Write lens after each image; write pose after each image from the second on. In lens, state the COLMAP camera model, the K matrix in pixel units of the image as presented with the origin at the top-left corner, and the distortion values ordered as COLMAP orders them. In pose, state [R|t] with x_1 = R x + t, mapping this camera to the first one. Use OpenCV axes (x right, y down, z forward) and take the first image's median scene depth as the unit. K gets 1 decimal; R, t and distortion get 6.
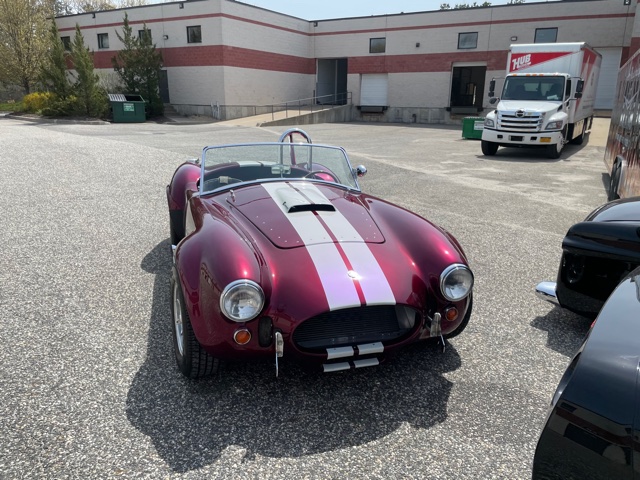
lens RADIAL K [[473.5, 0, 320.0], [0, 473.5, 240.0], [0, 0, 1]] dist [0.080778, -0.106874]
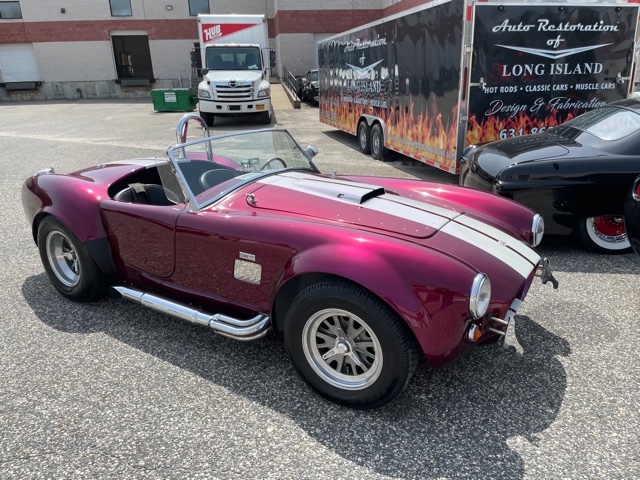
lens RADIAL K [[473.5, 0, 320.0], [0, 473.5, 240.0], [0, 0, 1]] dist [0.080778, -0.106874]
pose [[0.779990, -0.241917, 0.577141, -0.111018], [0.209345, 0.969991, 0.123661, -0.019830], [-0.589737, 0.024368, 0.807228, 0.049422]]
